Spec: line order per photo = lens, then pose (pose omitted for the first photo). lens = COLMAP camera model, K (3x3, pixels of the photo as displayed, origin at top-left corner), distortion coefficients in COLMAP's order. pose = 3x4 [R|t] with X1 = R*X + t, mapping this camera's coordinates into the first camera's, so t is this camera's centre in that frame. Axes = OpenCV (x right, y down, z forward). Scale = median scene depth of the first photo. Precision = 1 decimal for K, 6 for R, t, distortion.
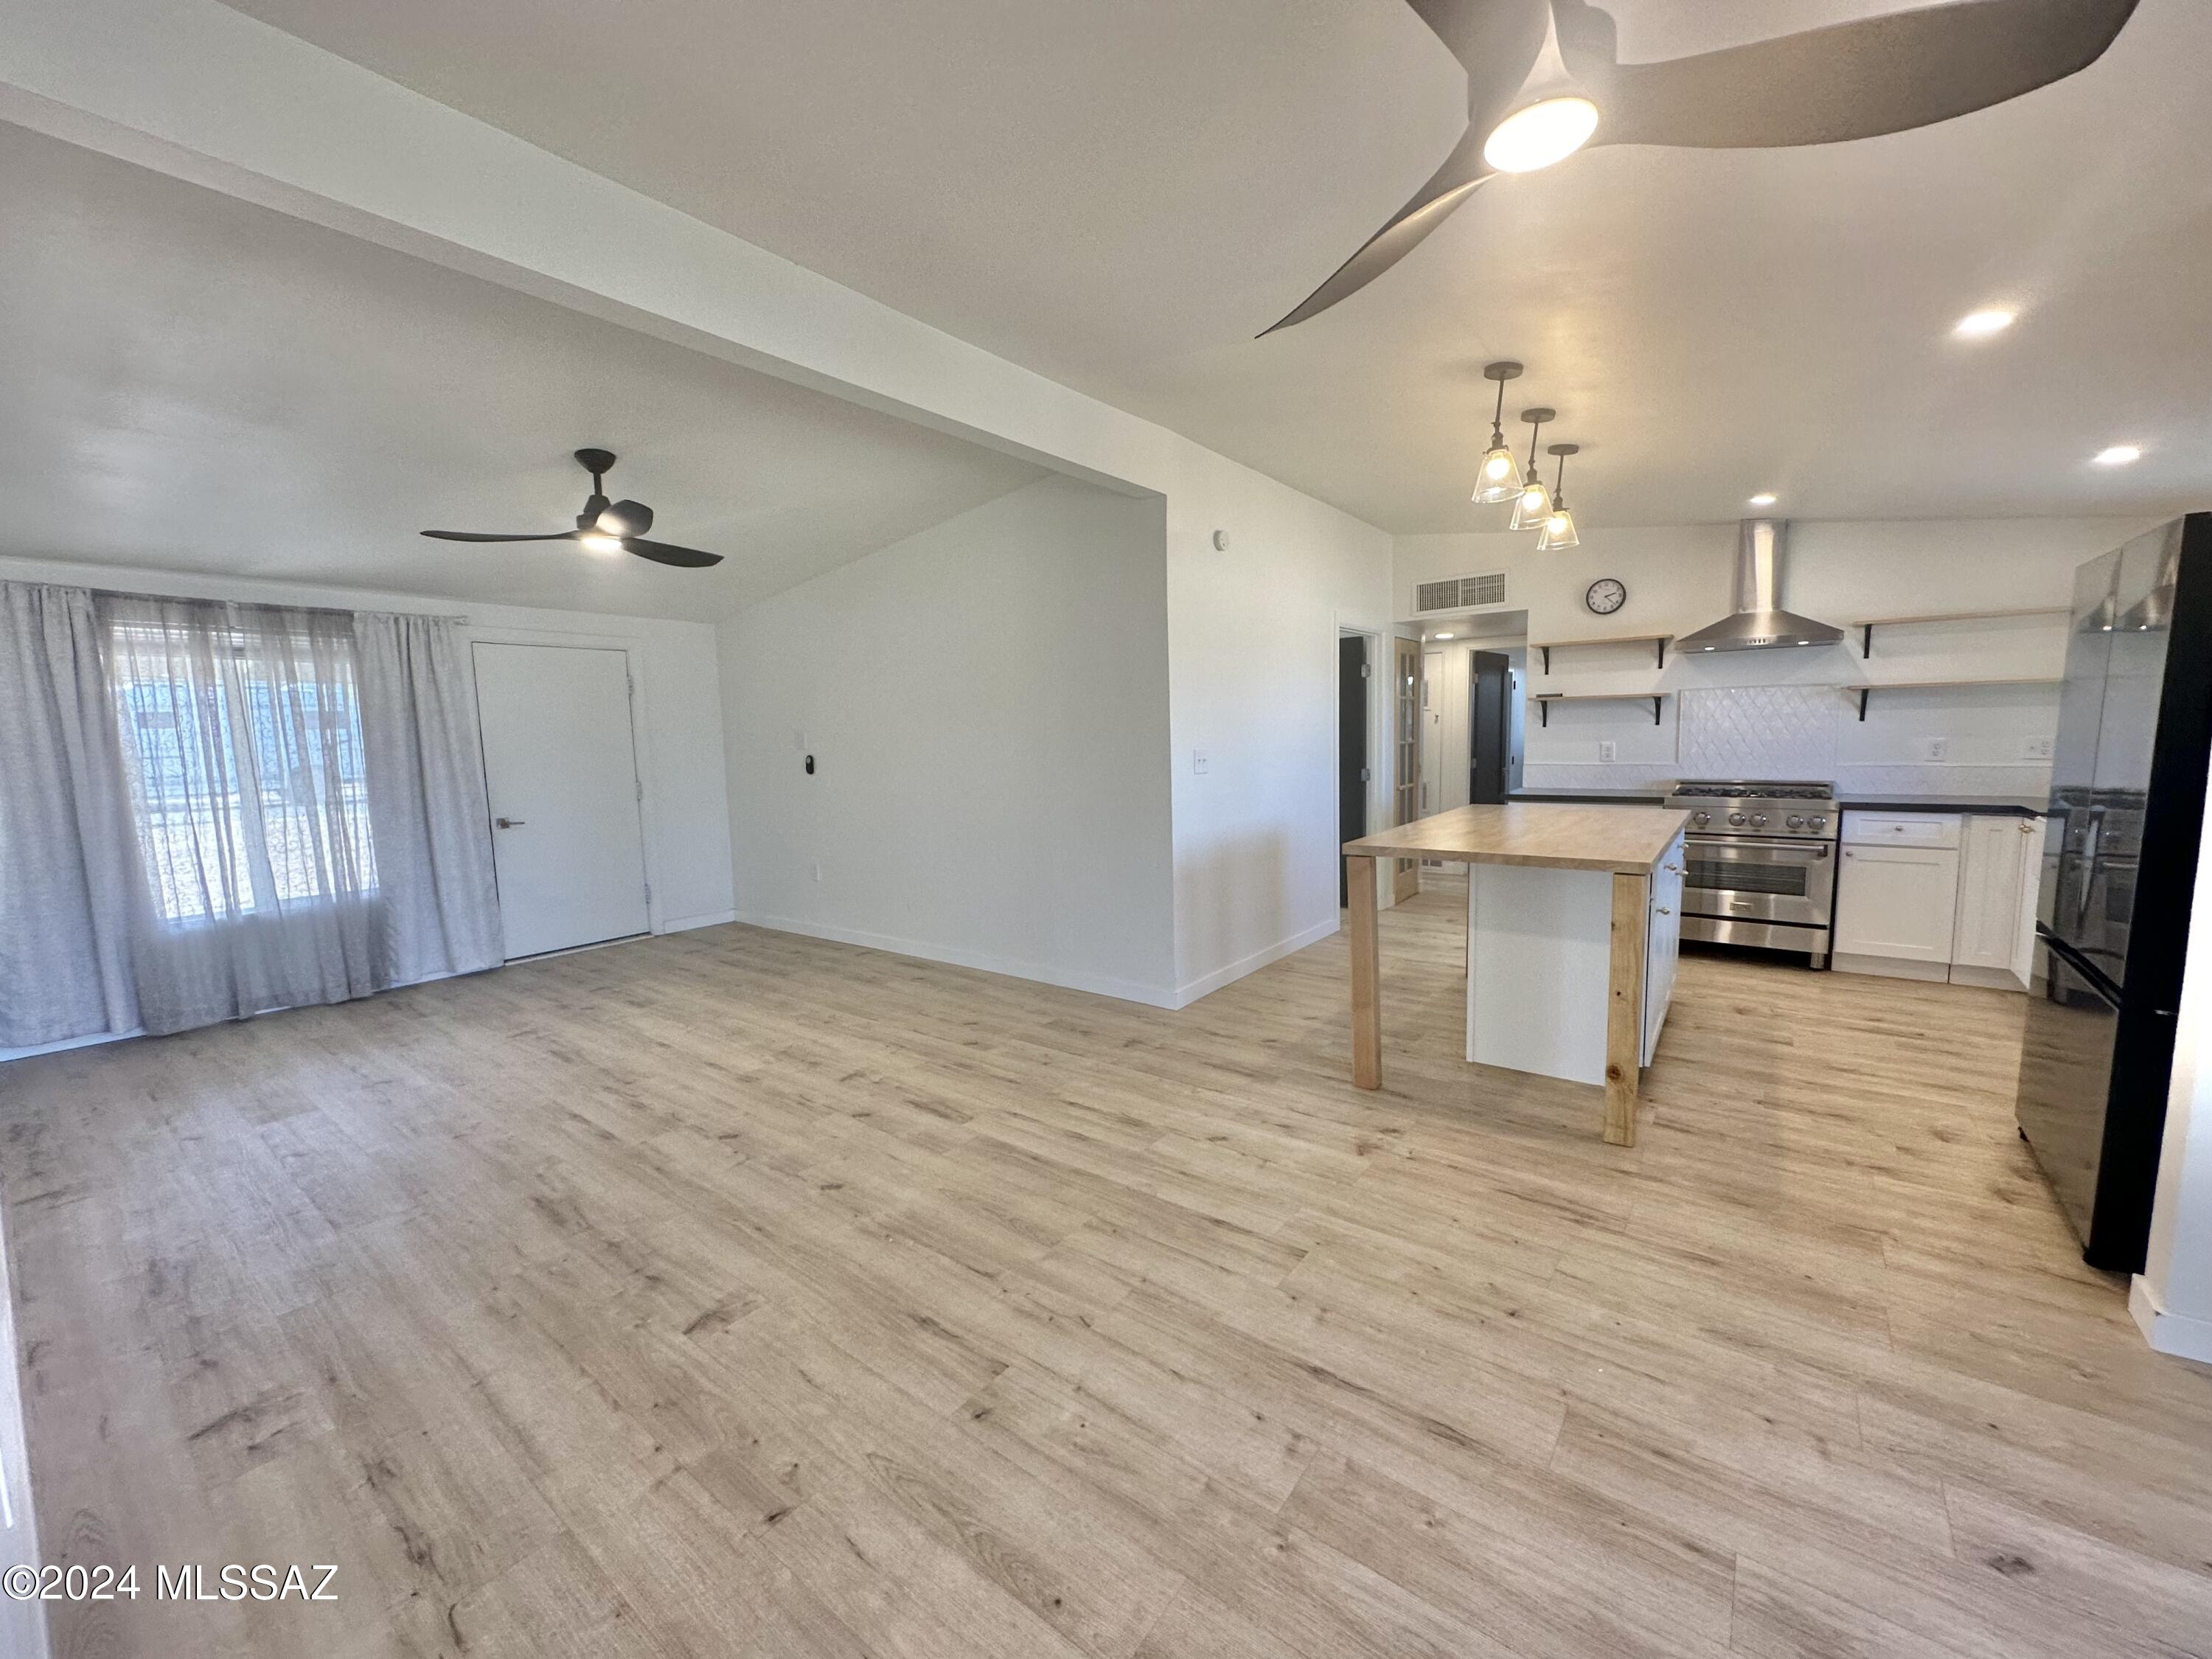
lens RADIAL K [[880.0, 0, 1107.5], [0, 880.0, 833.1], [0, 0, 1]] dist [0.000499, 0.000188]
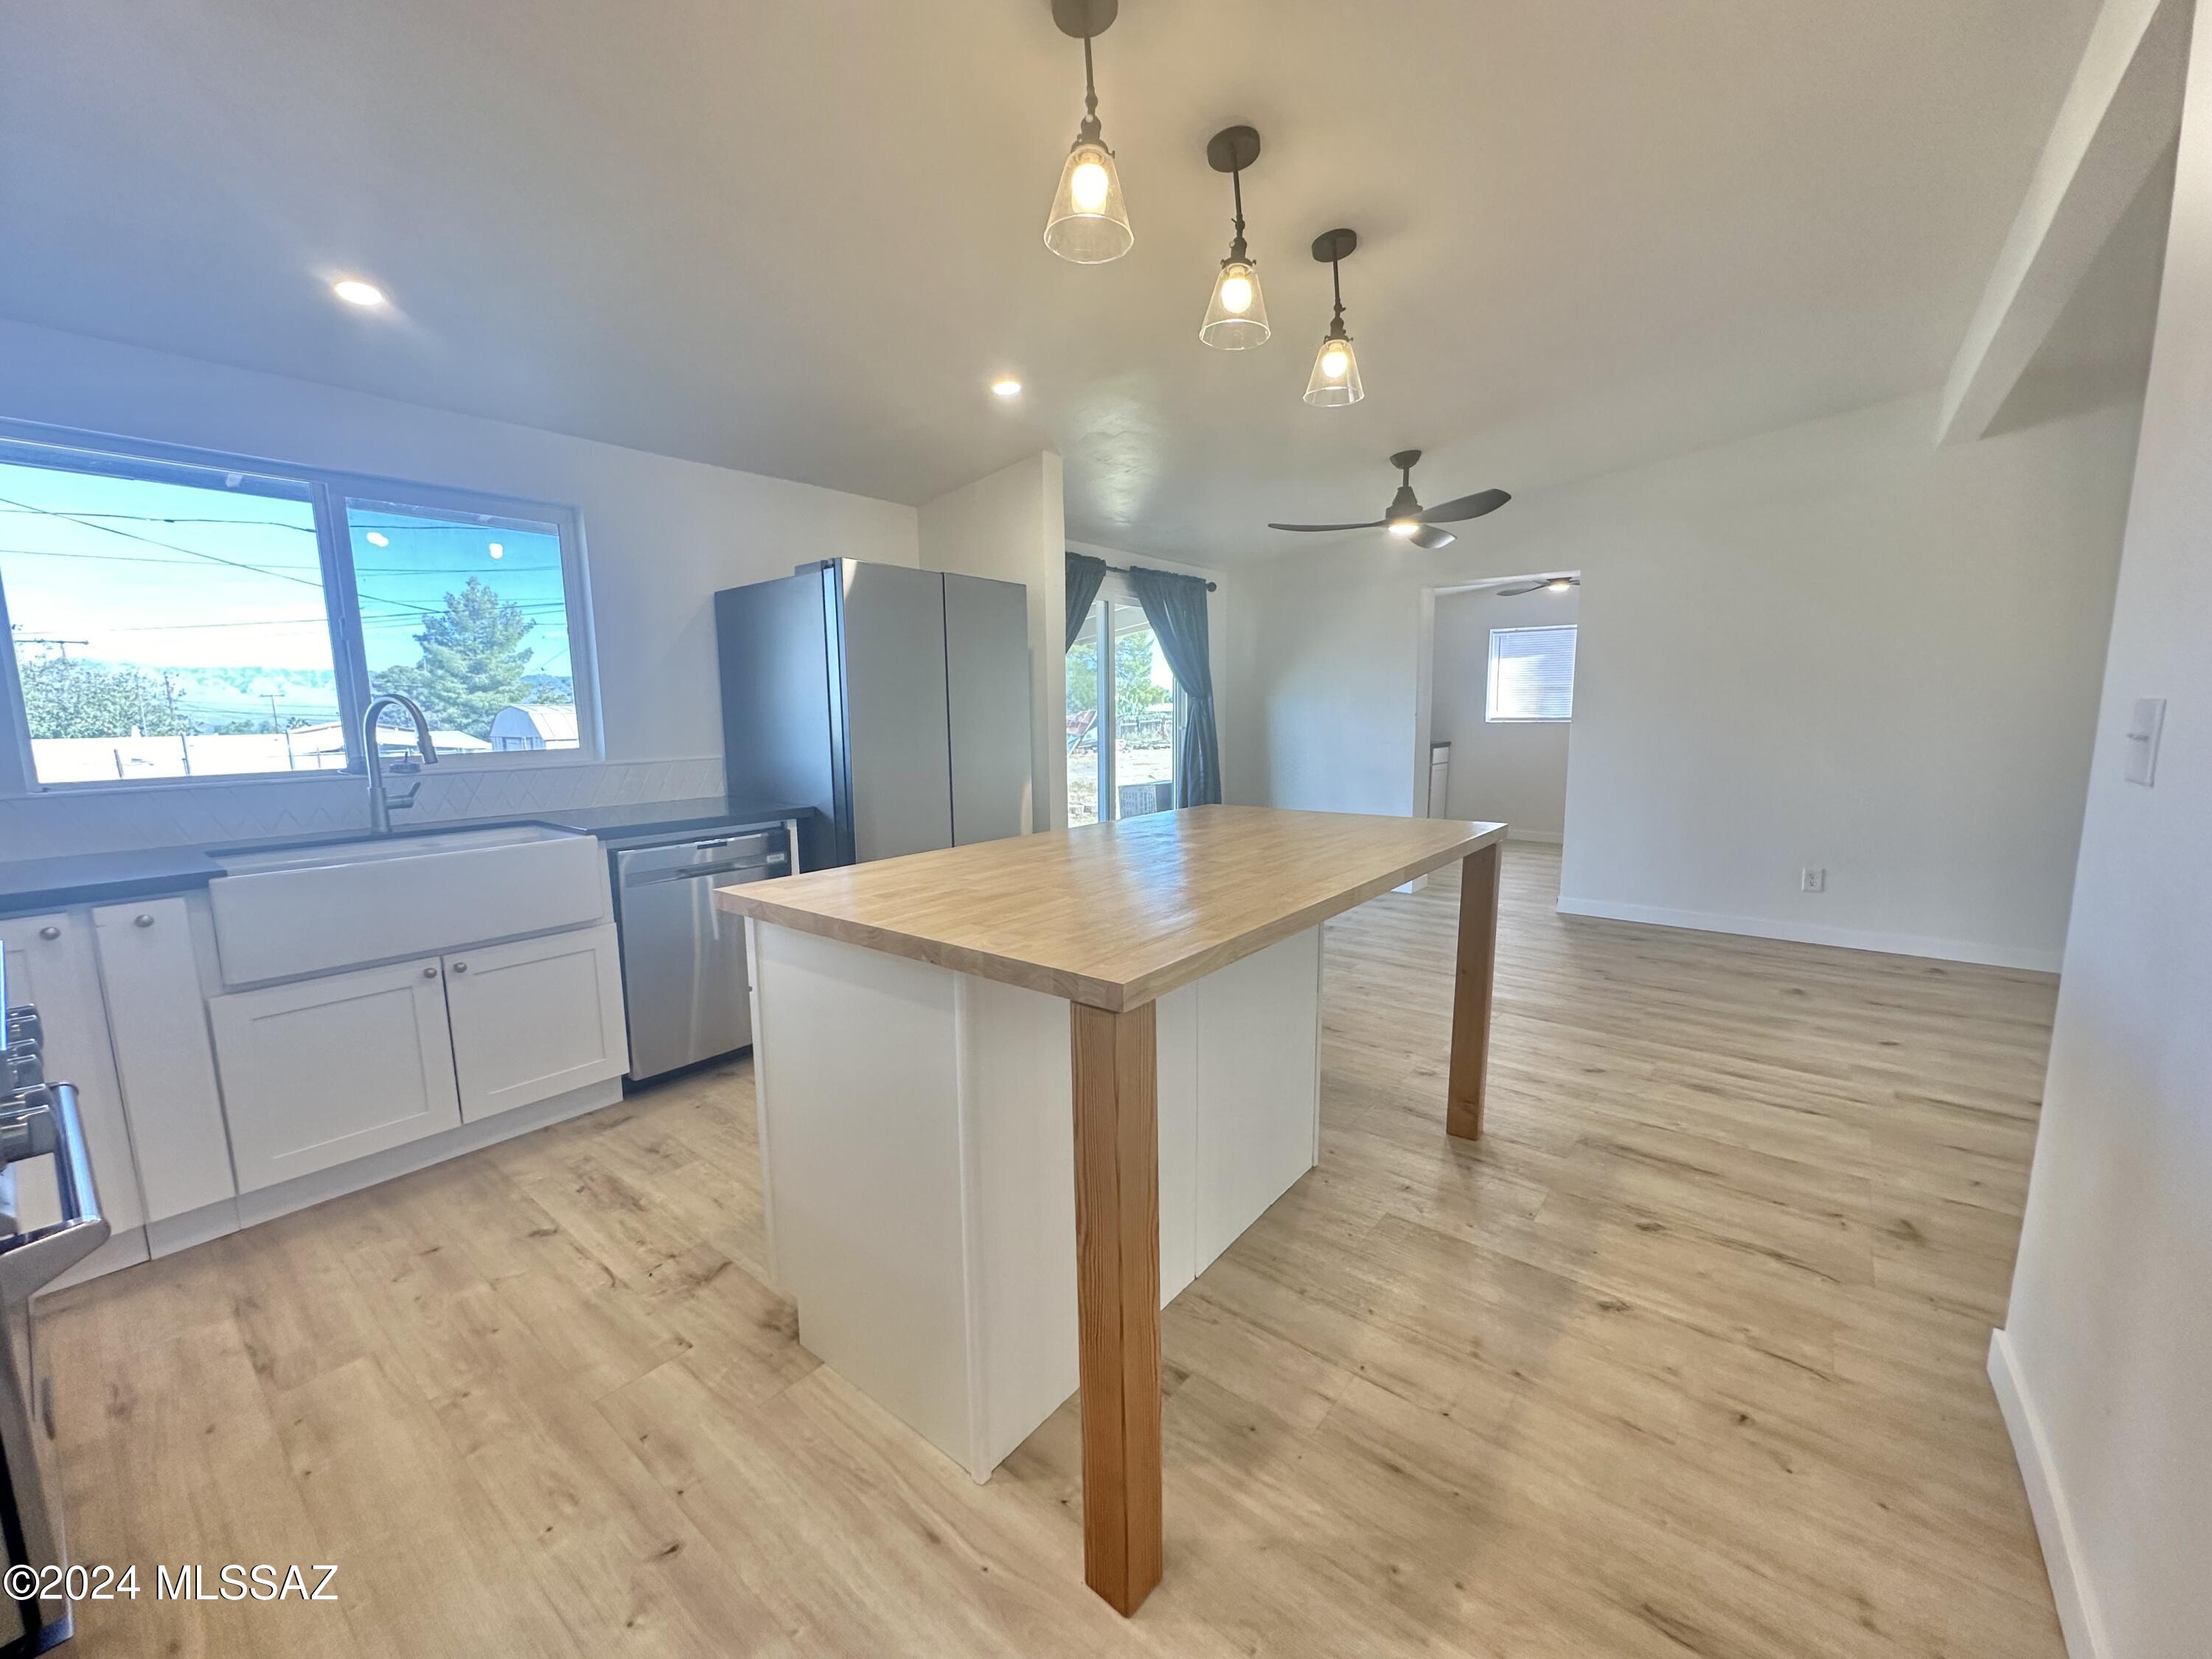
lens RADIAL K [[880.0, 0, 1107.0], [0, 880.0, 834.2], [0, 0, 1]] dist [0.000499, 0.000188]
pose [[-0.999146, 0.029345, 0.029093, 0.450230], [0.035822, 0.966069, 0.255790, -0.141313], [-0.020600, 0.256613, -0.966295, 1.322368]]
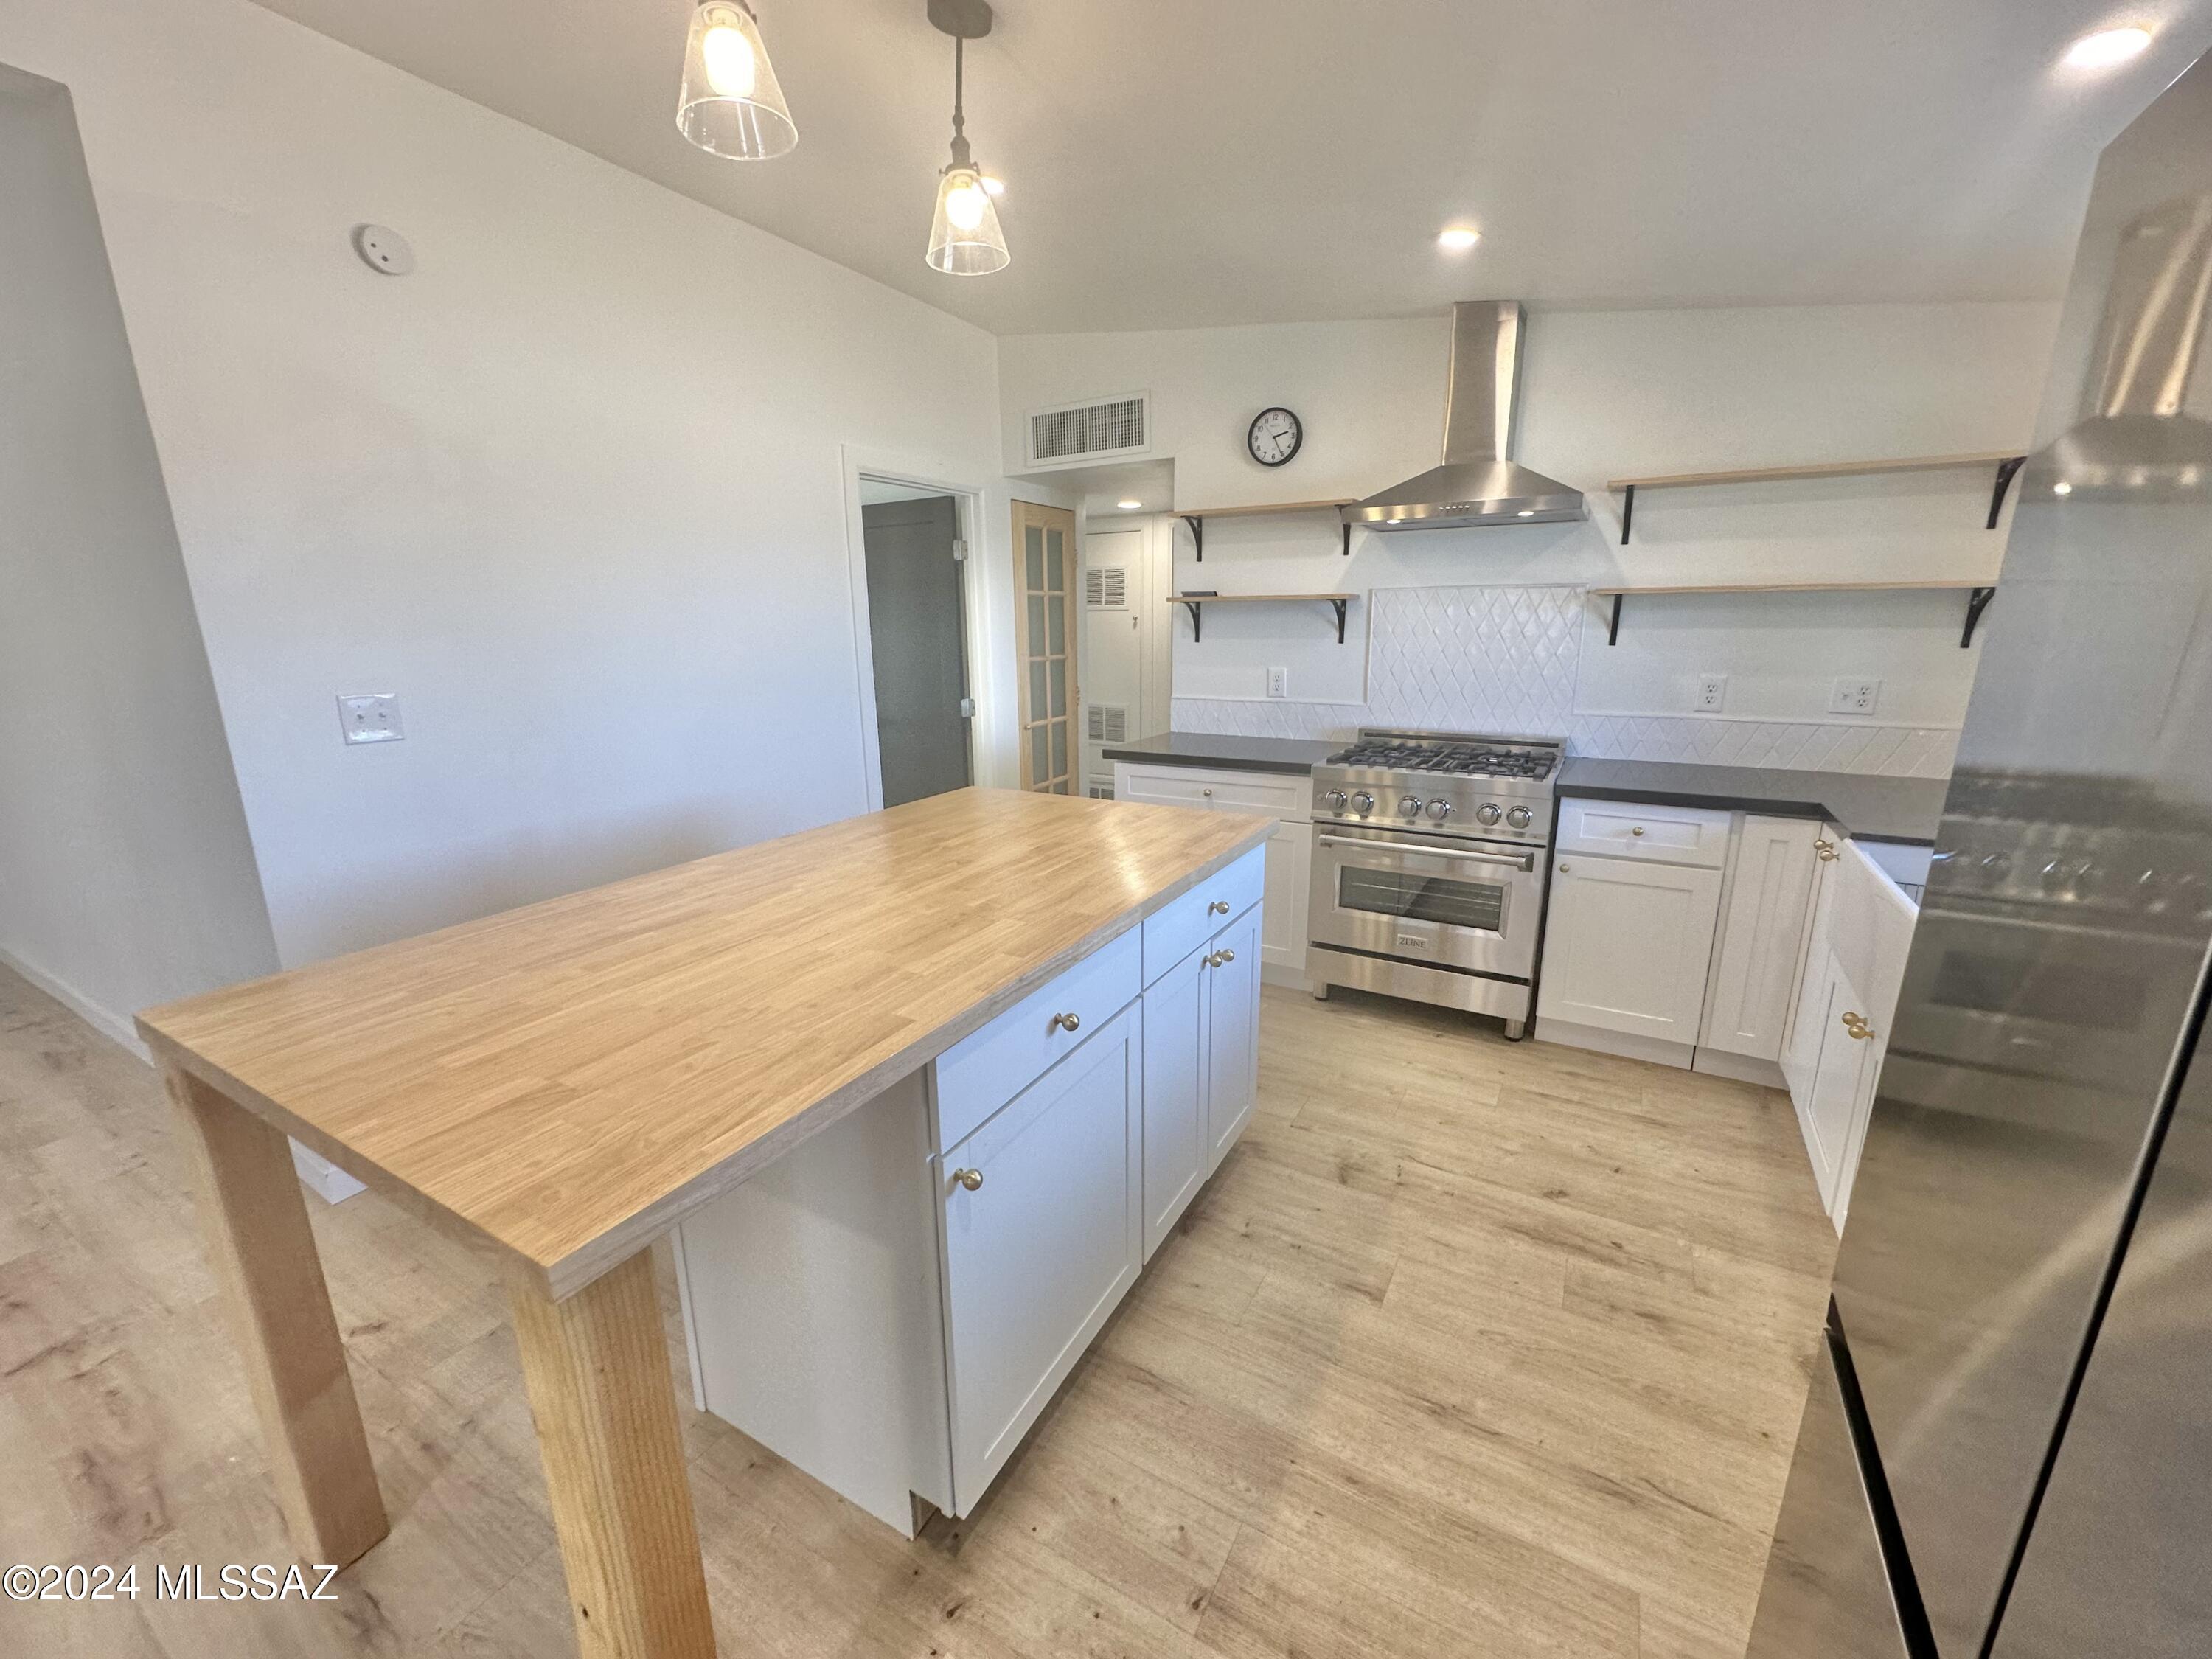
lens RADIAL K [[880.0, 0, 1103.2], [0, 880.0, 827.9], [0, 0, 1]] dist [0.000499, 0.000188]
pose [[0.992185, -0.012907, 0.124105, 0.467030], [-0.001738, 0.993110, 0.117174, -0.079767], [-0.124762, -0.116474, 0.985326, 0.457838]]
